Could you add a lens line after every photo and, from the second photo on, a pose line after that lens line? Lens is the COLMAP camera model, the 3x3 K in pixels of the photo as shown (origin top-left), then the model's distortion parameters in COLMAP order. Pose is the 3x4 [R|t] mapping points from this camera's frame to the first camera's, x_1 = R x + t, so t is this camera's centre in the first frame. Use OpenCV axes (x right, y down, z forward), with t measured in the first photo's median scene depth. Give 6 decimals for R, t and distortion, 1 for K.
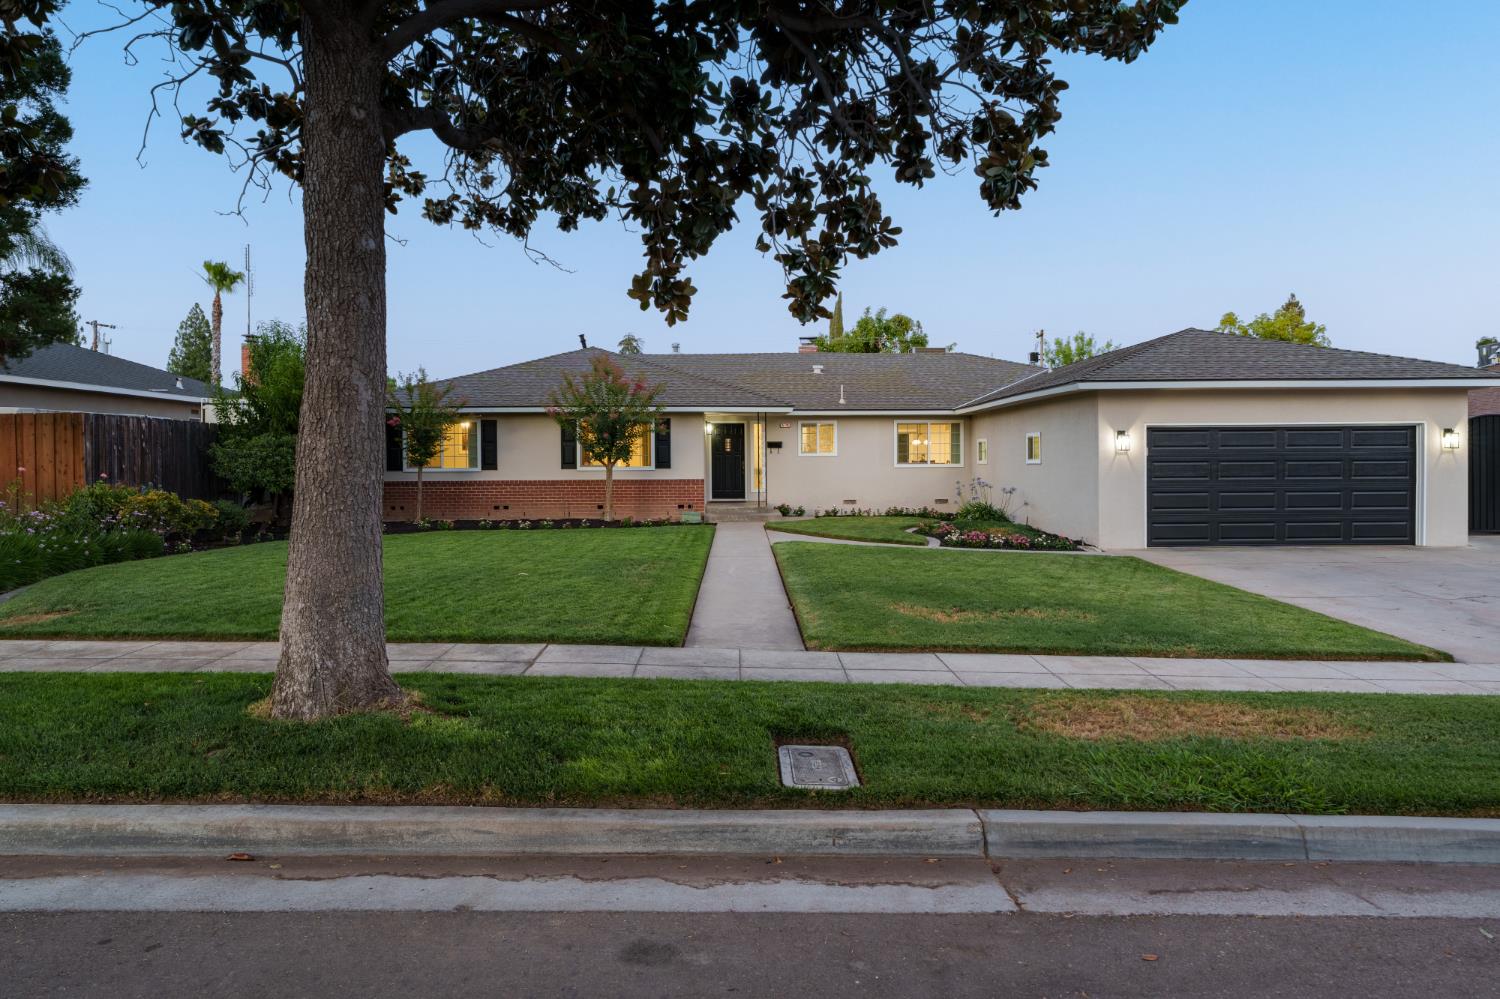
lens RADIAL K [[882.7, 0, 751.2], [0, 882.7, 490.0], [0, 0, 1]] dist [-0.000246, 0.000265]
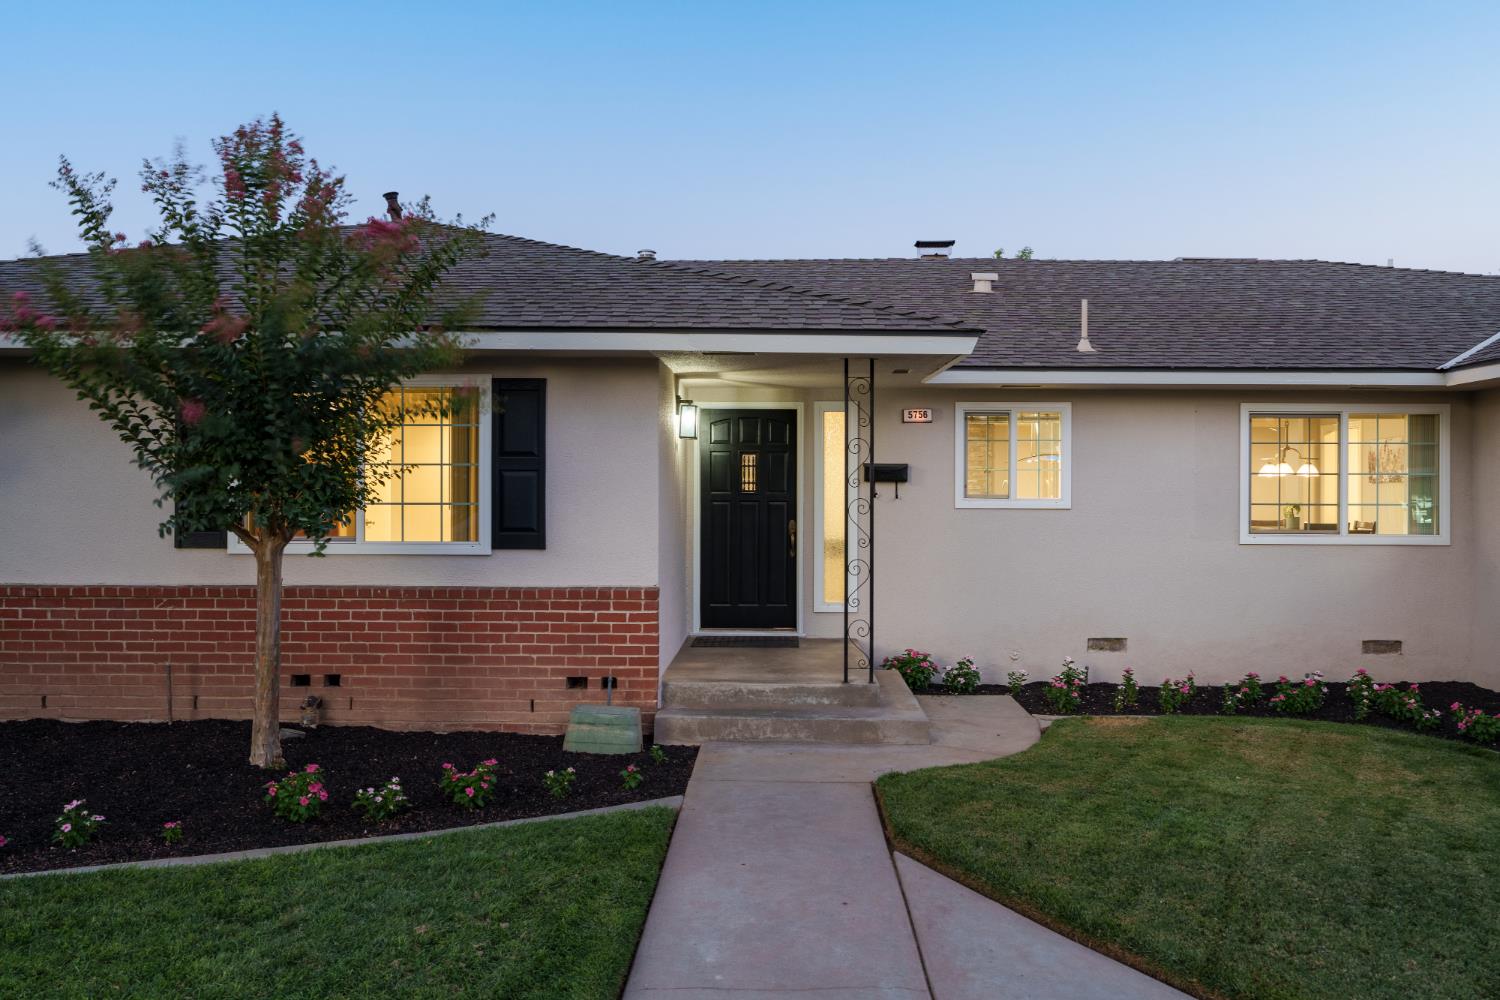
lens RADIAL K [[1132.5, 0, 750.0], [0, 1132.5, 500.0], [0, 0, 1]] dist [0.002541, 0.000912]
pose [[0.998960, 0.010919, -0.044259, -0.006926], [-0.012175, 0.999528, -0.028215, -0.031245], [0.043930, 0.028725, 0.998622, 0.628199]]
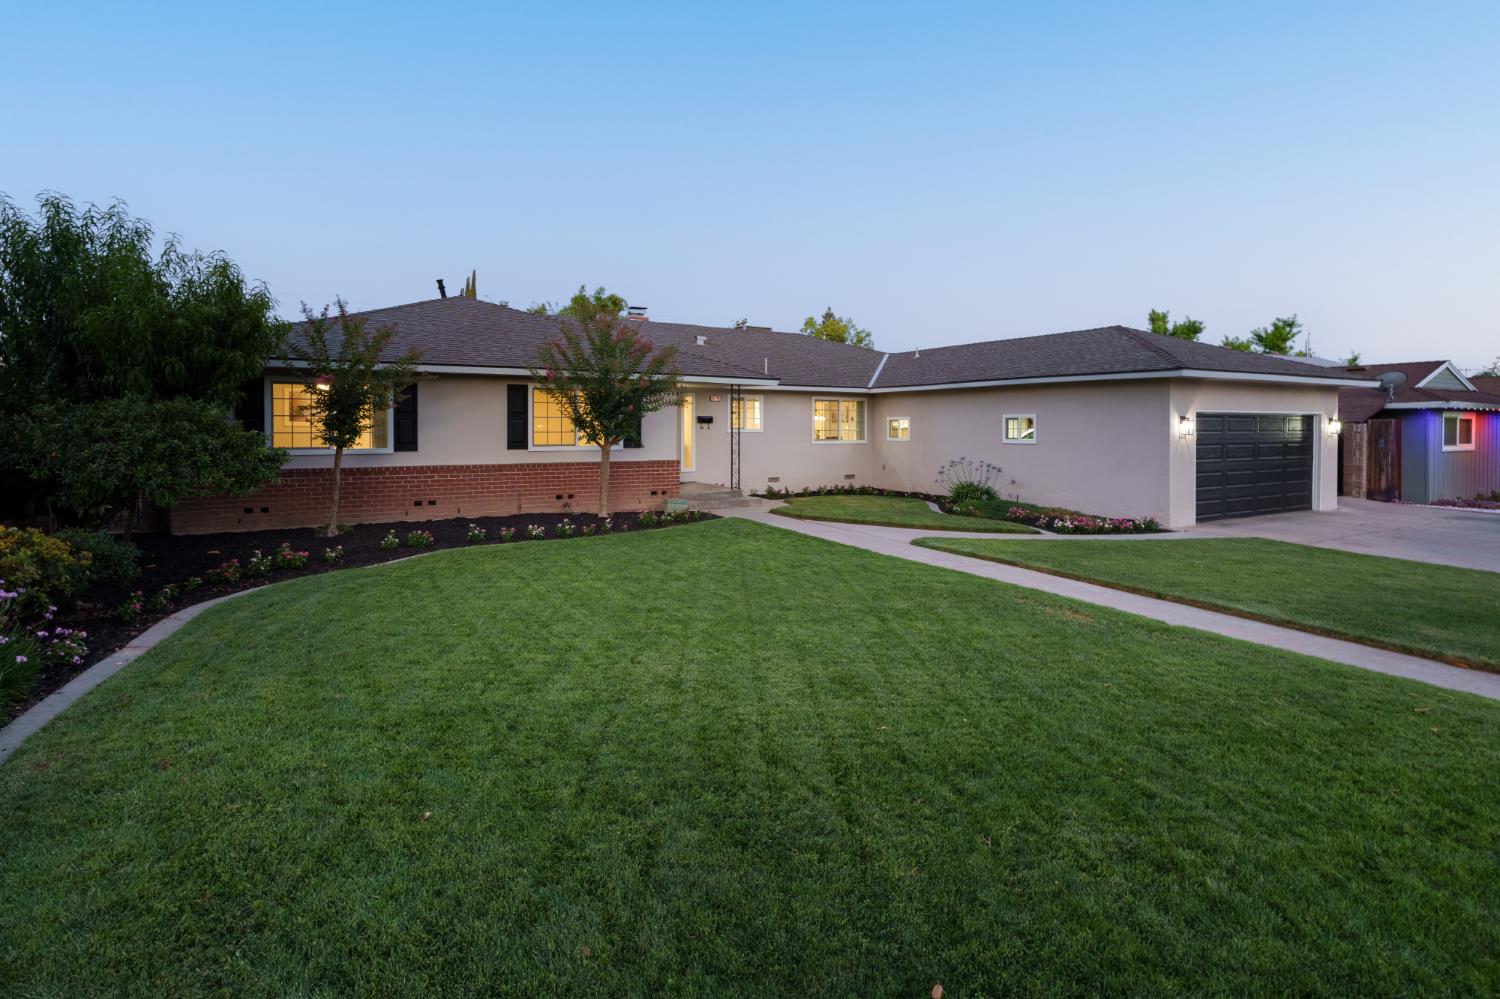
lens RADIAL K [[751.1, 0, 752.9], [0, 751.1, 430.6], [0, 0, 1]] dist [-0.002951, 0.000213]
pose [[0.877663, 0.005591, 0.479247, -0.339723], [0.007620, 0.999643, -0.025616, -0.021644], [-0.479219, 0.026133, 0.877306, 0.324597]]
